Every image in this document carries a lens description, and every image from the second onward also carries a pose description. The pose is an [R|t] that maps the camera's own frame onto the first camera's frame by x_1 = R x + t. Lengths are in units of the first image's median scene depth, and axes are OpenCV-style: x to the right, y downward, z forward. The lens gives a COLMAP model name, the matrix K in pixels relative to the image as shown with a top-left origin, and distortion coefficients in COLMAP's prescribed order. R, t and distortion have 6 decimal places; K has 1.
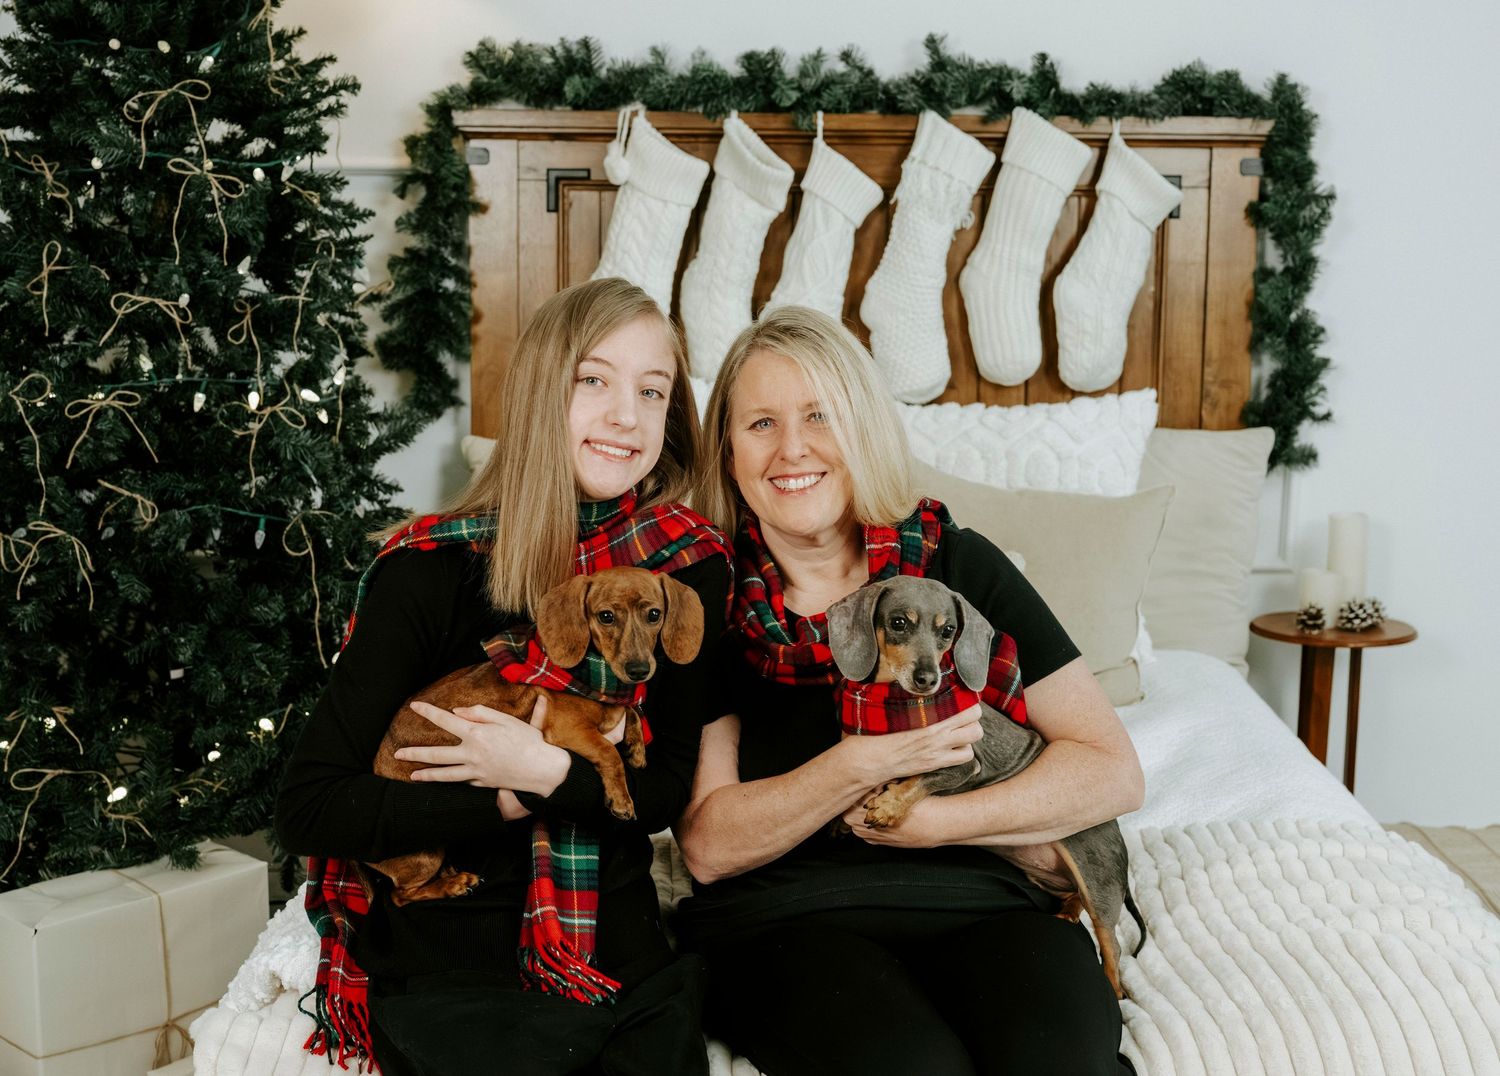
lens RADIAL K [[1580.3, 0, 730.9], [0, 1580.3, 538.5], [0, 0, 1]] dist [0.000824, -0.010915]
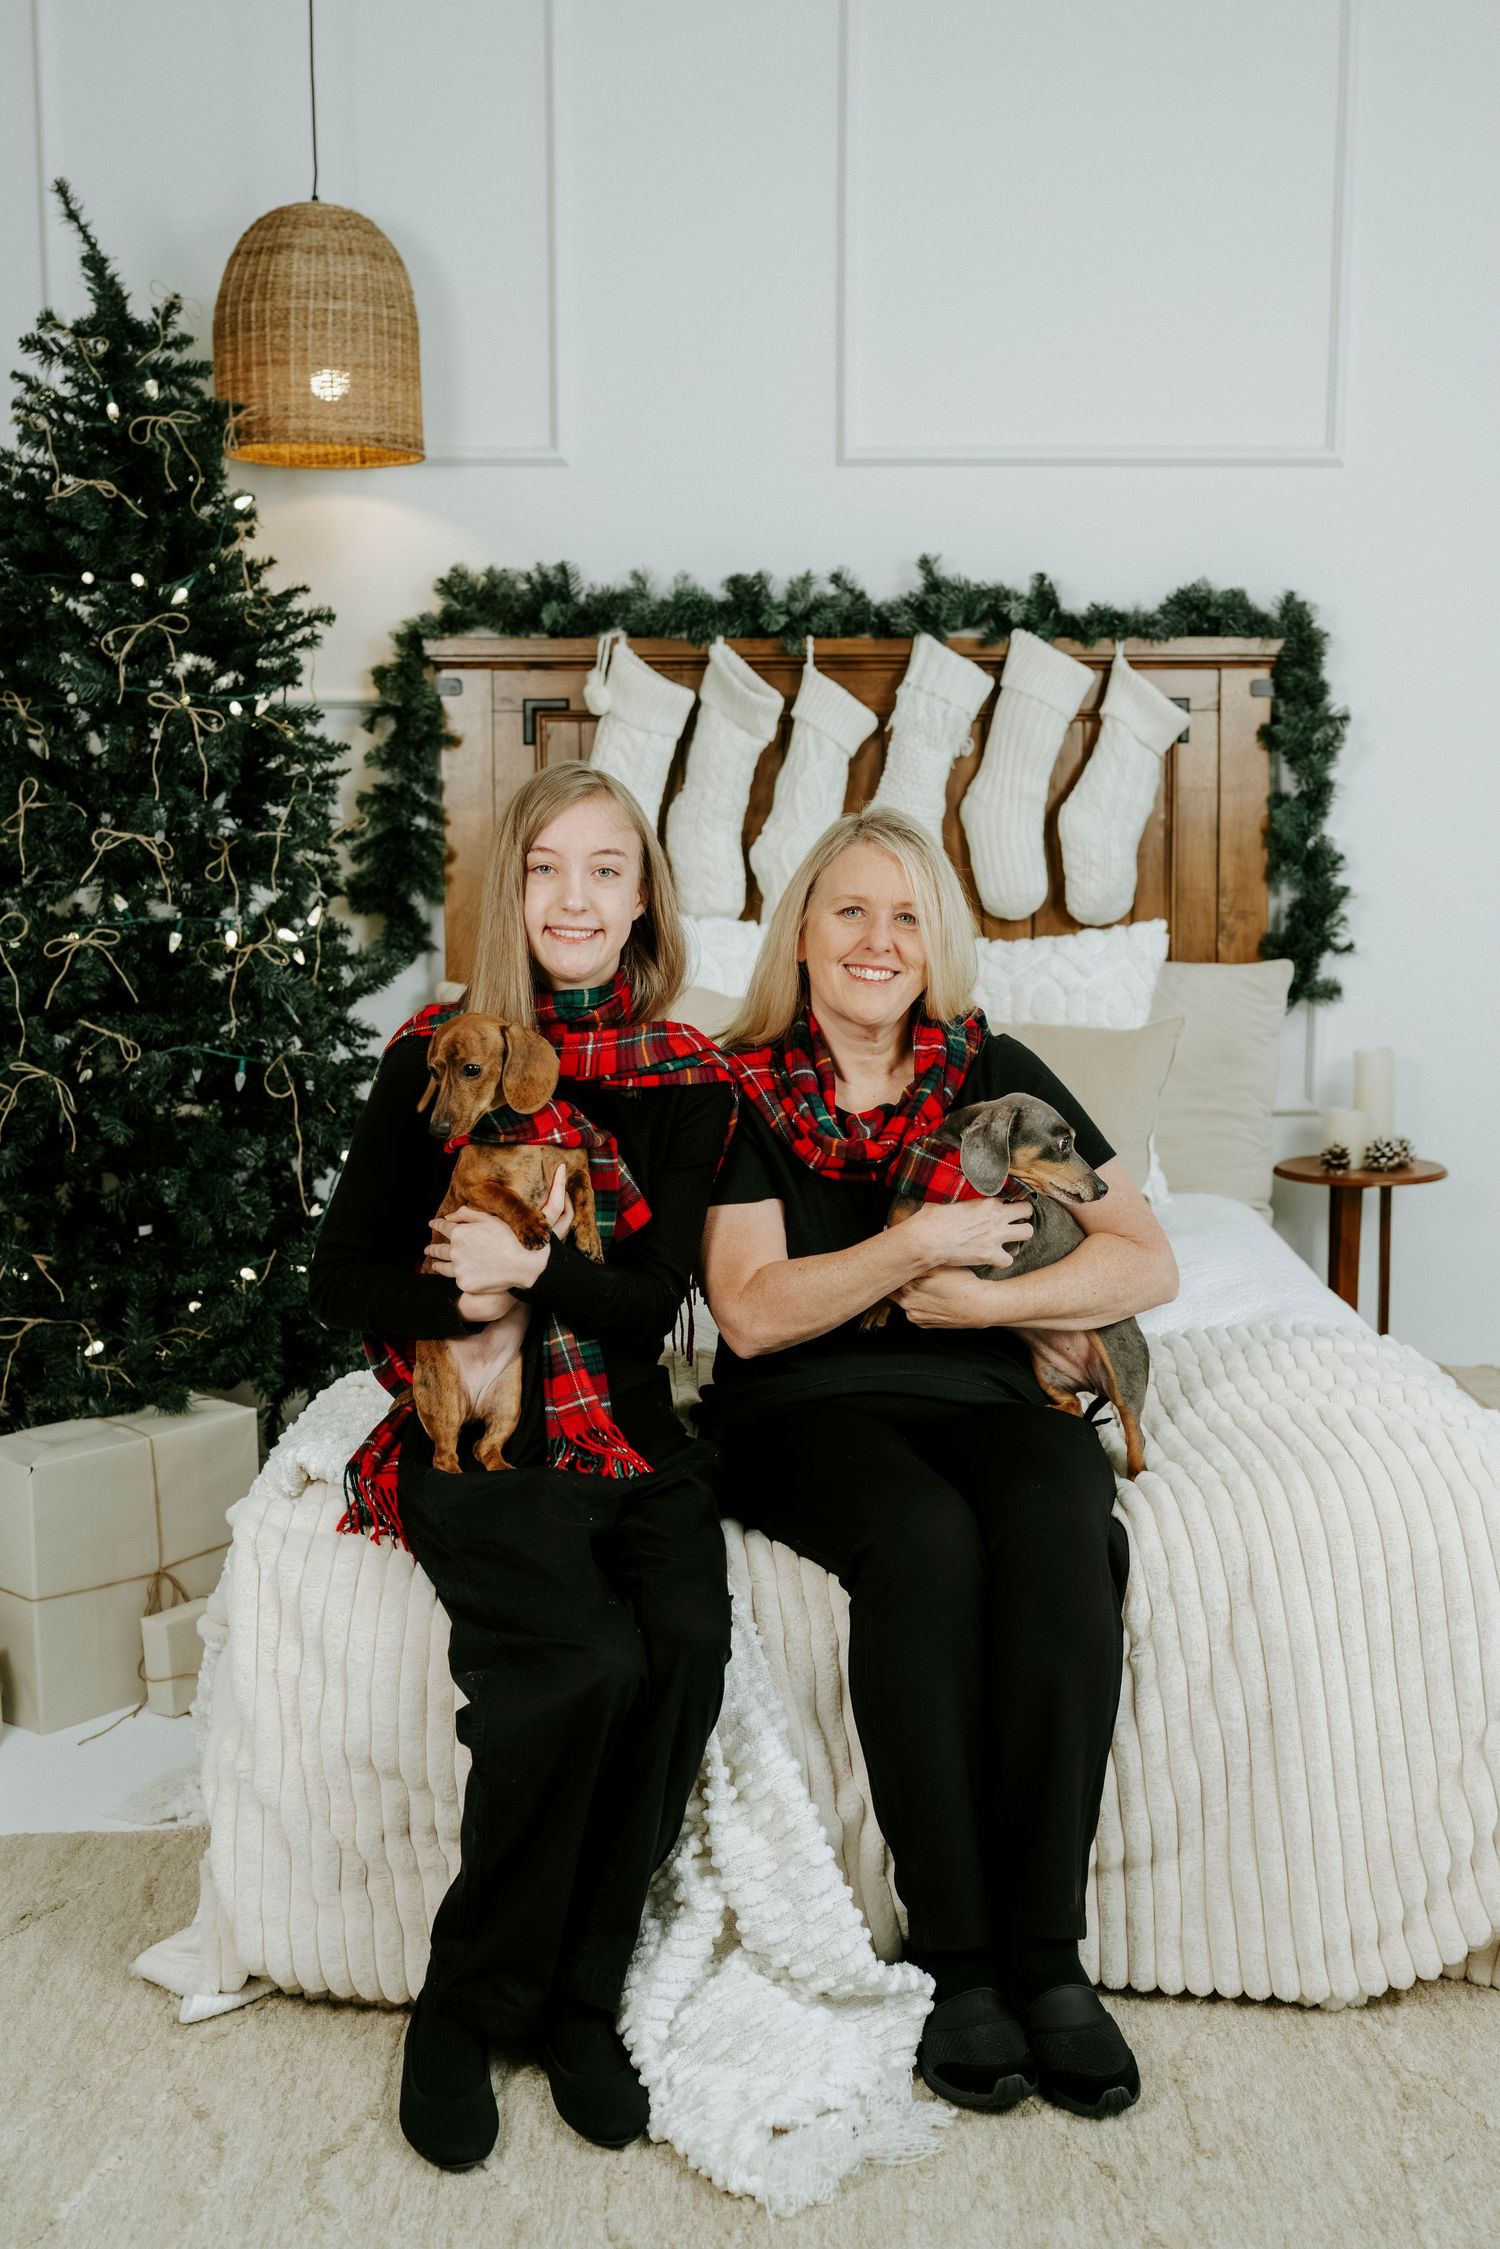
lens RADIAL K [[2191.6, 0, 750.0], [0, 2191.6, 1124.5], [0, 0, 1]] dist [0.001696, -0.000478]
pose [[0.999607, -0.016784, 0.022438, -0.014456], [0.017641, 0.999101, -0.038560, 0.074962], [-0.021770, 0.038940, 0.999004, -0.310566]]
